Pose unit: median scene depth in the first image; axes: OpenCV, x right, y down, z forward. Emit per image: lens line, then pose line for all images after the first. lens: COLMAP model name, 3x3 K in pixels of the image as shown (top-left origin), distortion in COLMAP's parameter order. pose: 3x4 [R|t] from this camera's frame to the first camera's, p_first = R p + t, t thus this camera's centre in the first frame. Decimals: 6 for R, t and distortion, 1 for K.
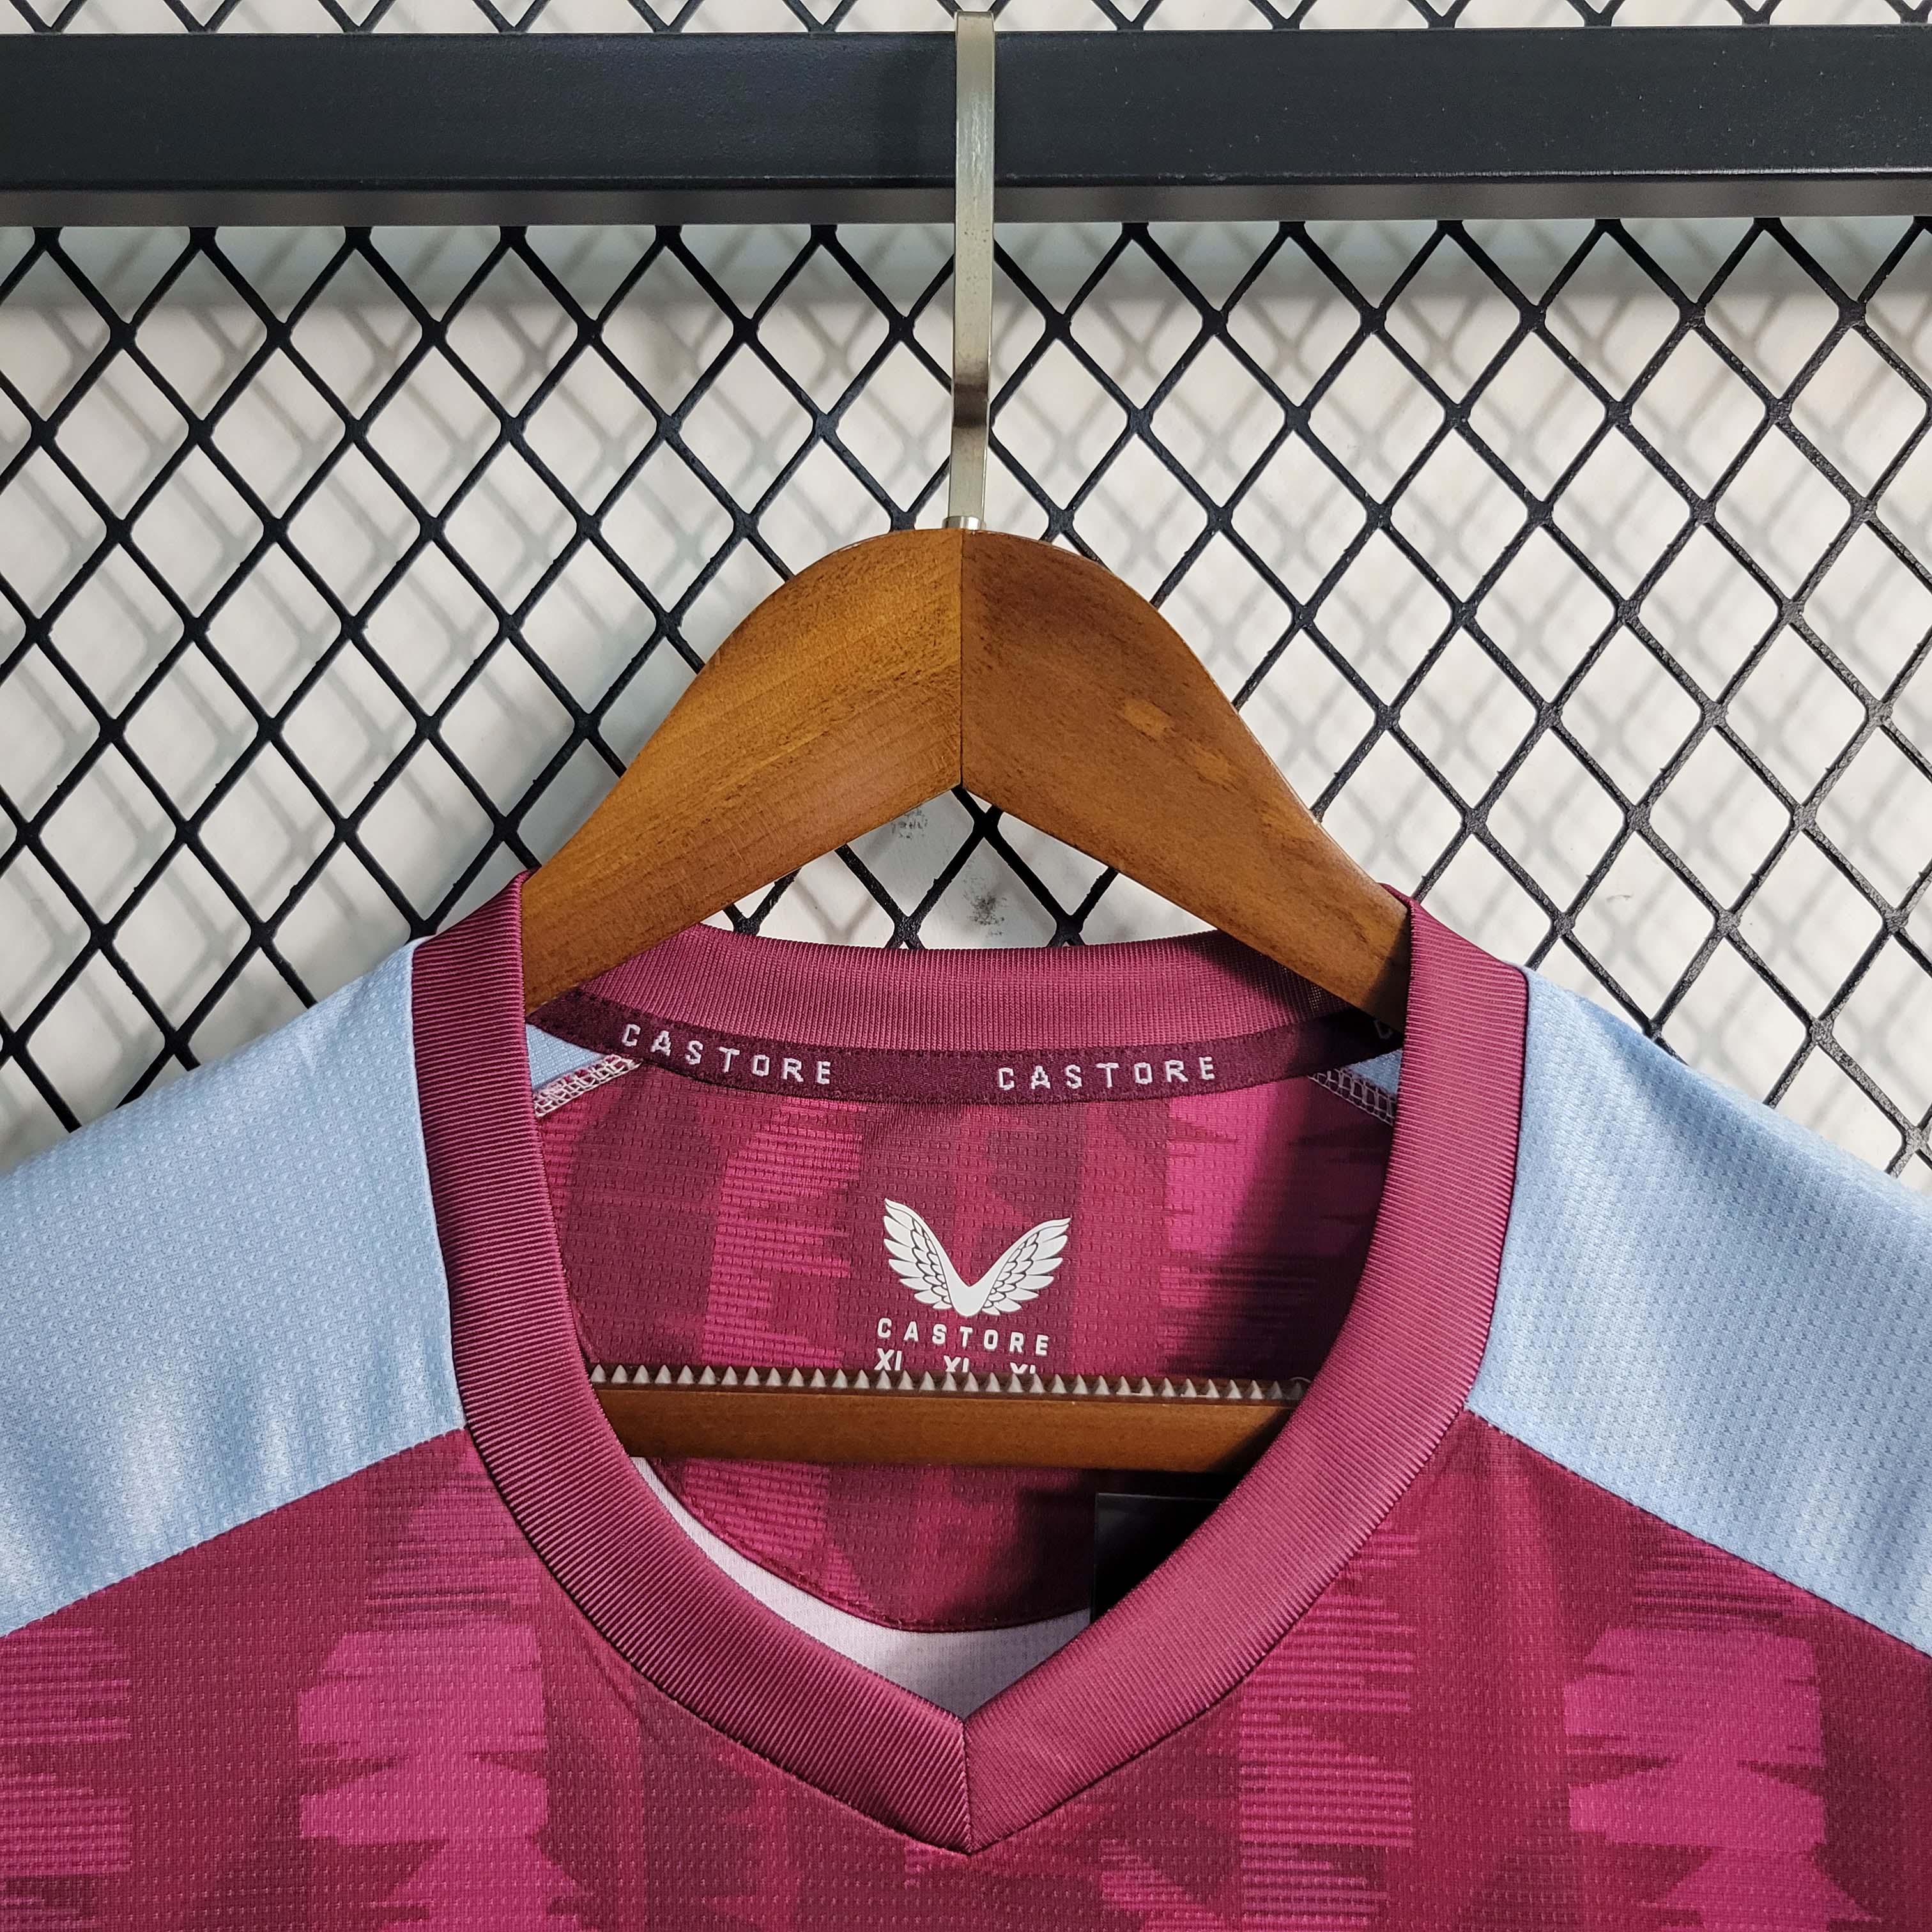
lens RADIAL K [[2133.9, 0, 974.9], [0, 2133.9, 924.4], [0, 0, 1]] dist [-0.002157, 0.032810]
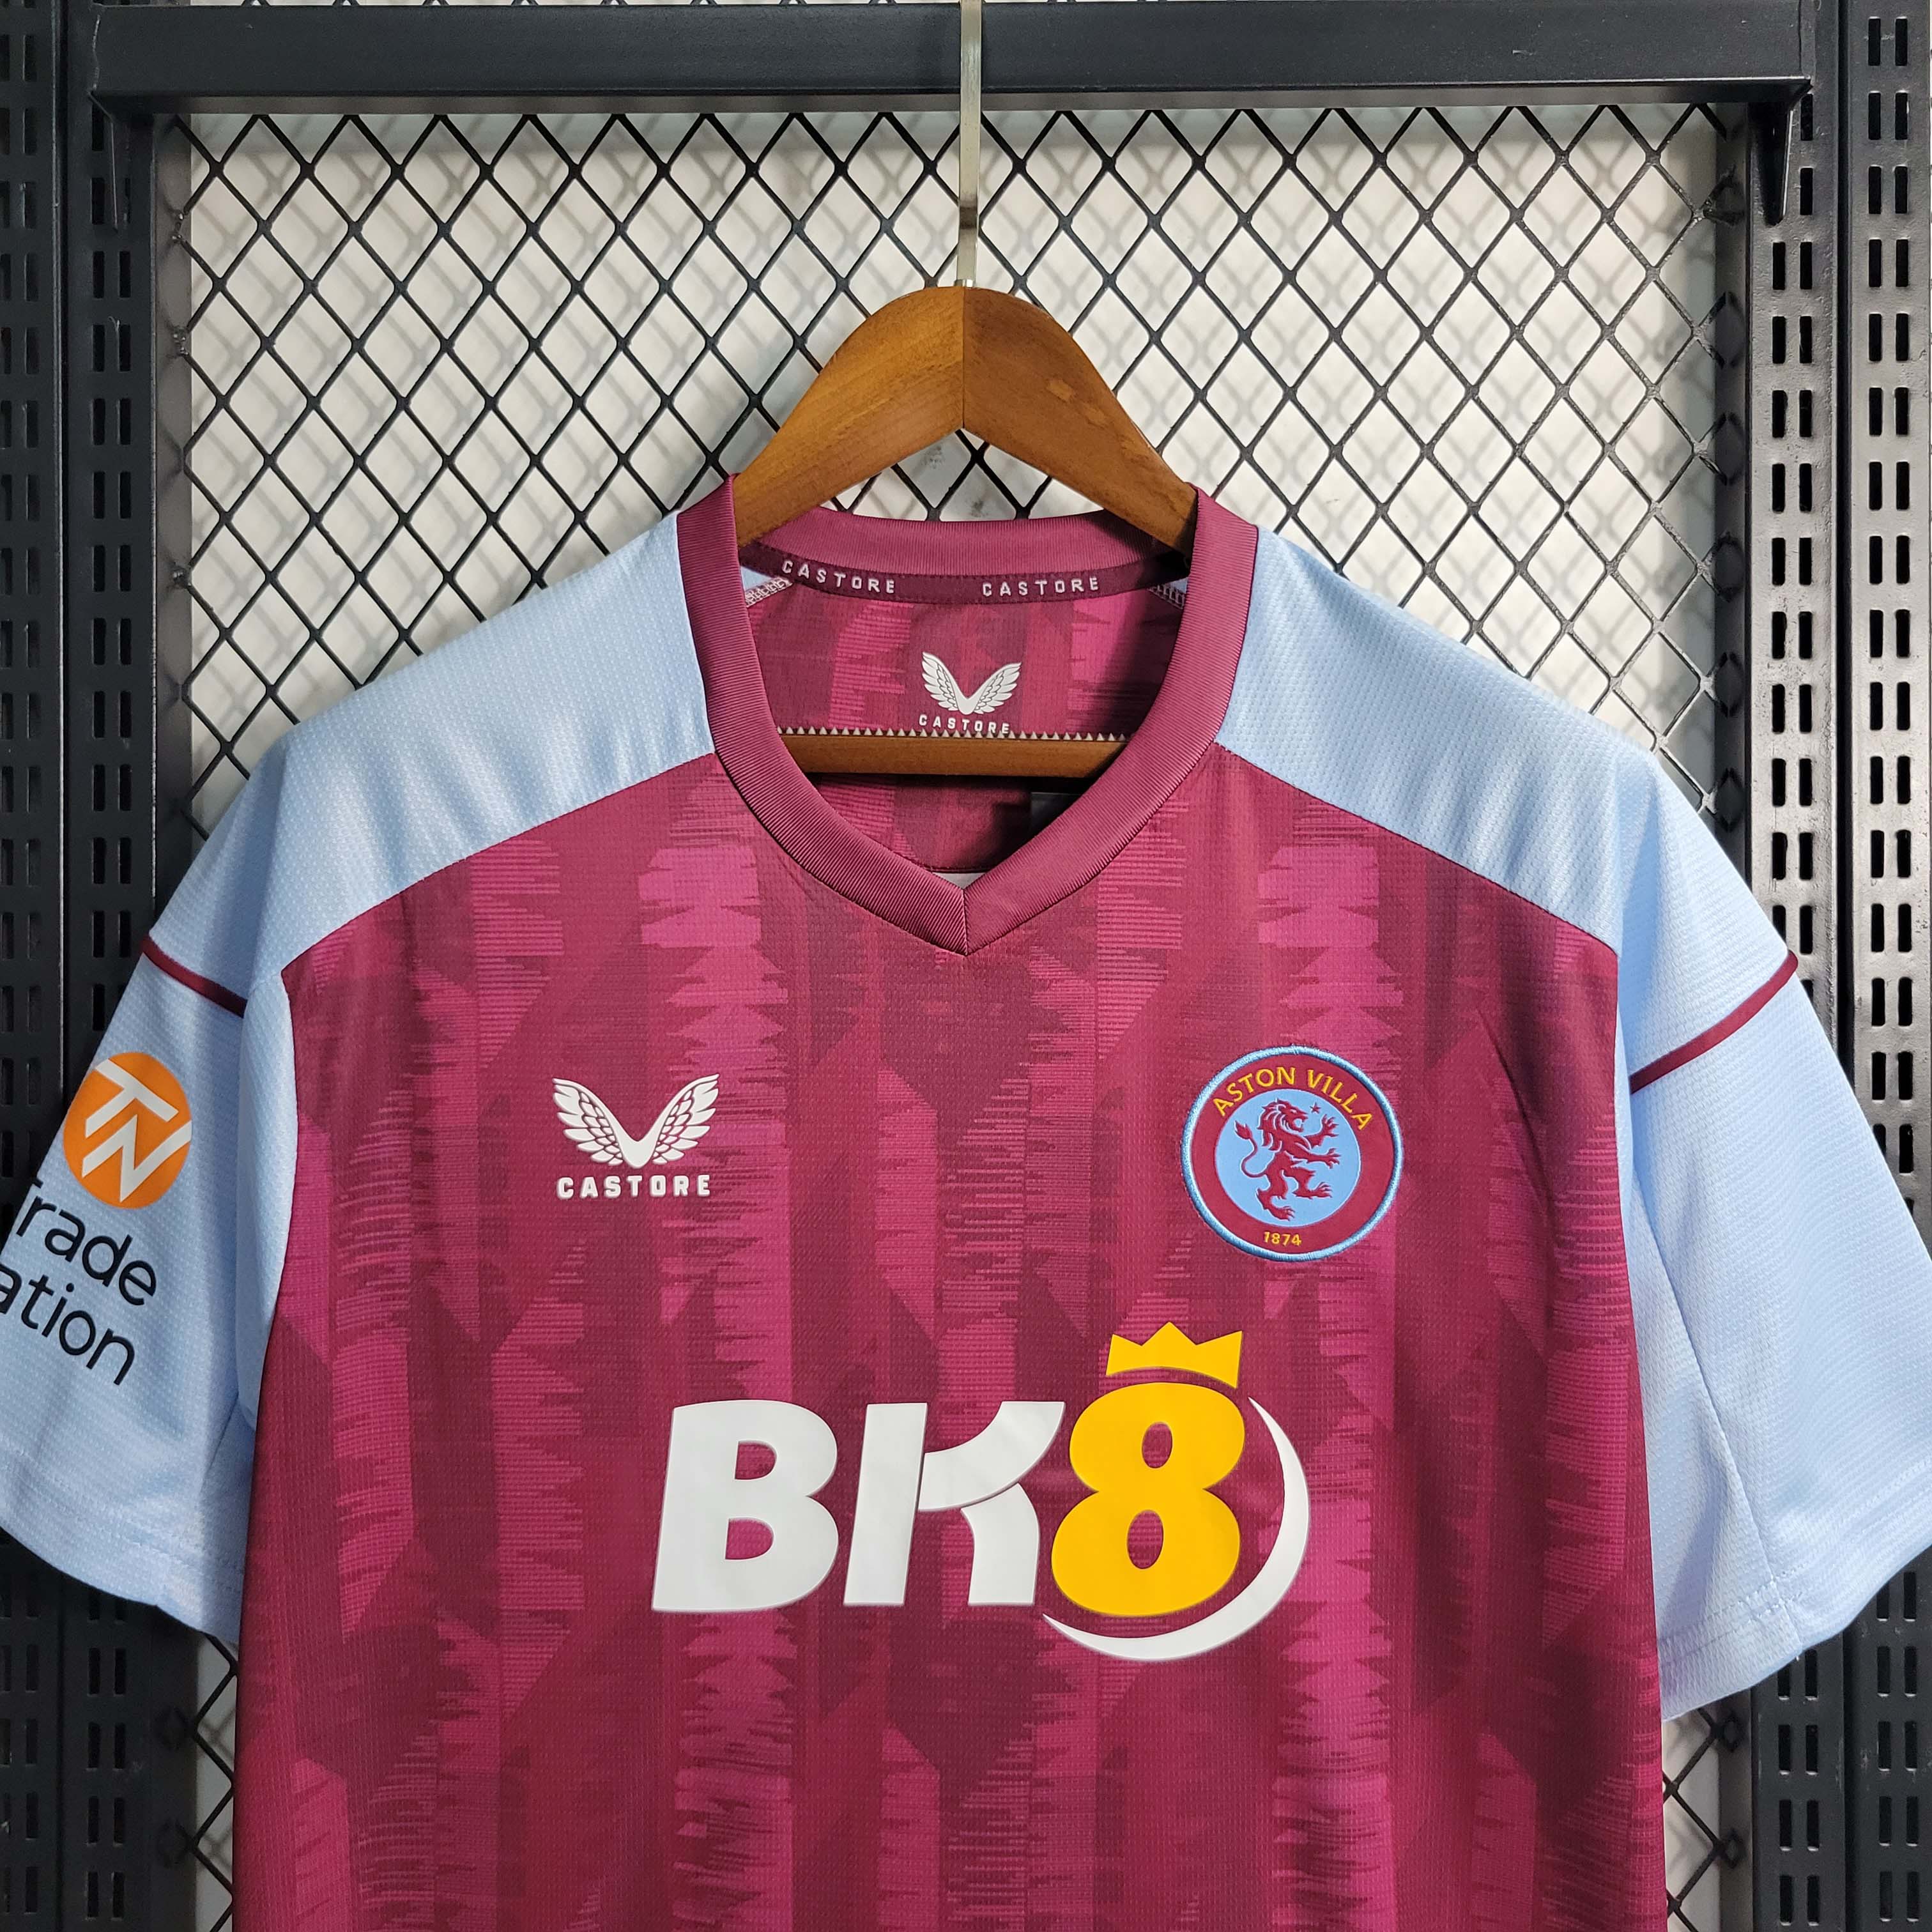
lens RADIAL K [[2079.5, 0, 966.0], [0, 2079.5, 966.0], [0, 0, 1]] dist [0.019013, 0.040929]
pose [[0.999948, 0.002216, -0.010000, 0.013950], [-0.000897, 0.991518, 0.129965, 0.151582], [0.010203, -0.129949, 0.991468, -0.802541]]
